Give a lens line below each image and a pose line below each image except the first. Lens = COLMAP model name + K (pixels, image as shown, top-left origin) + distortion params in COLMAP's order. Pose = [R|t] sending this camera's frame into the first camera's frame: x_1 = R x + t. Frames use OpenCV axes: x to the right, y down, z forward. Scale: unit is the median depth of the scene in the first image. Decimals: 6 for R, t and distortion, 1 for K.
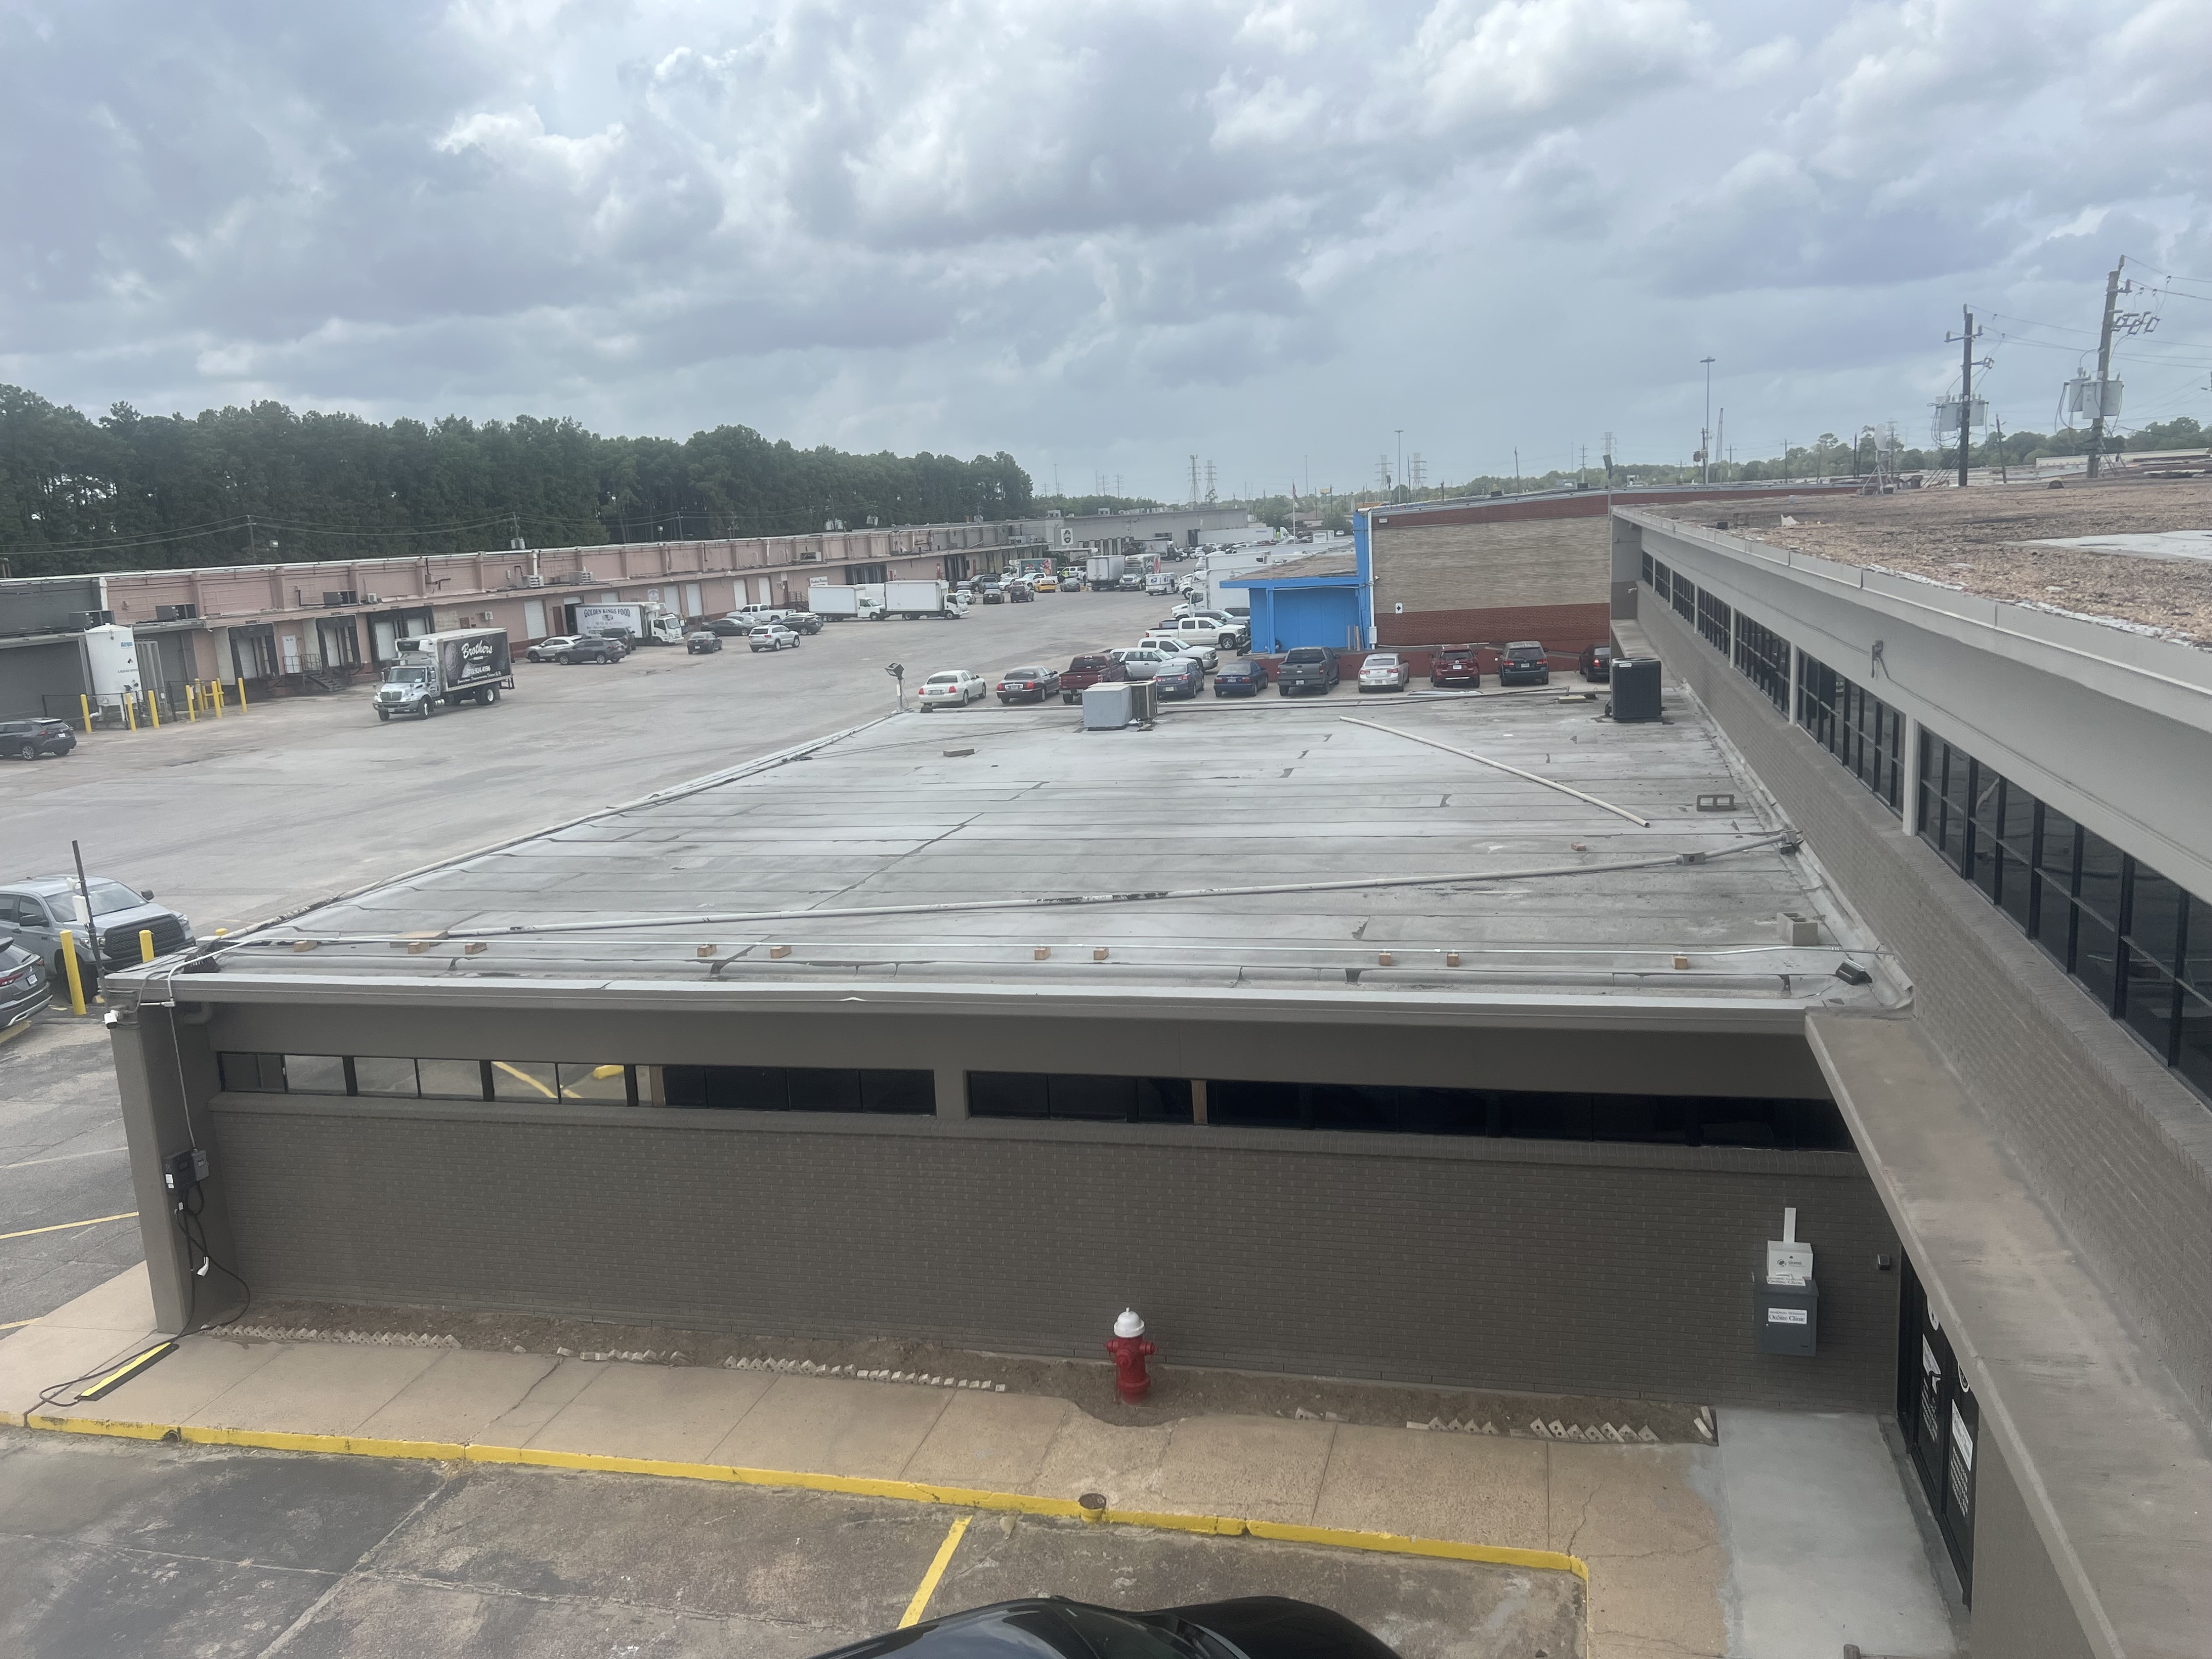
lens RADIAL K [[1651.0, 0, 1124.4], [0, 1651.0, 830.7], [0, 0, 1]] dist [0.036679, -0.034968]
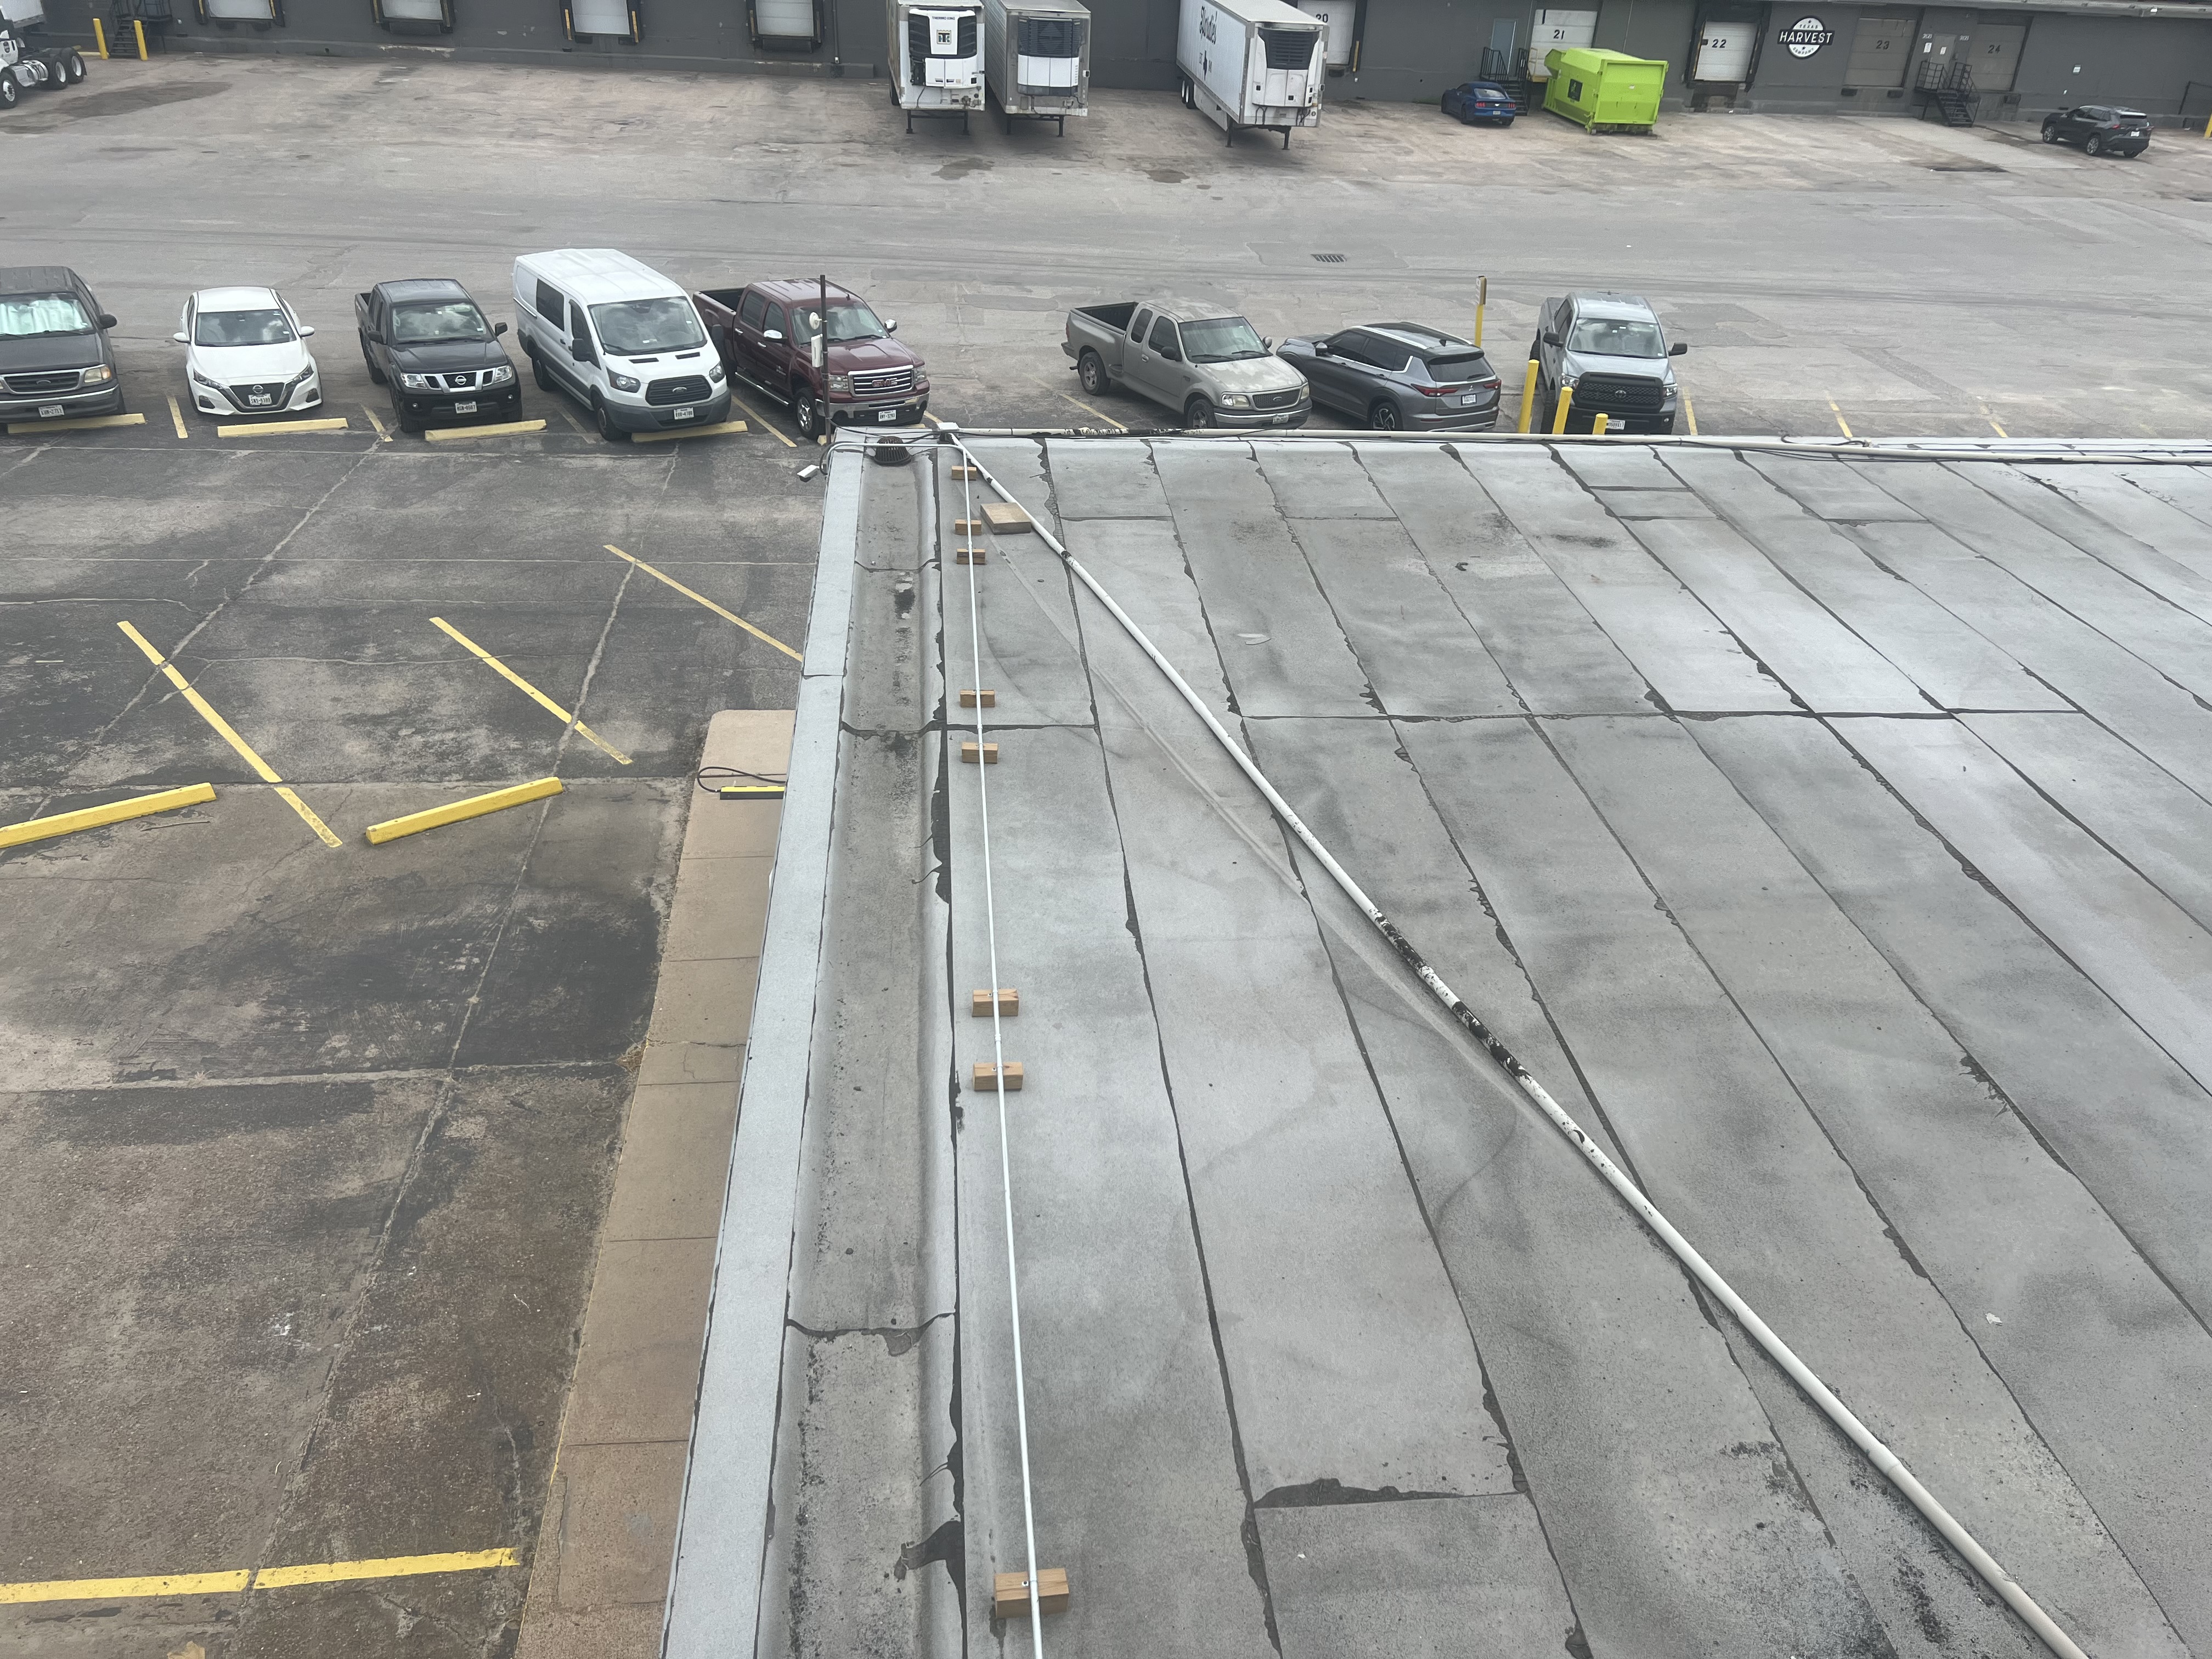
lens RADIAL K [[1651.0, 0, 1111.4], [0, 1651.0, 832.7], [0, 0, 1]] dist [0.036679, -0.034968]
pose [[0.339611, 0.534502, -0.773933, 0.292891], [-0.234149, 0.844977, 0.480820, -0.201231], [0.910955, 0.017924, 0.412116, 0.706061]]
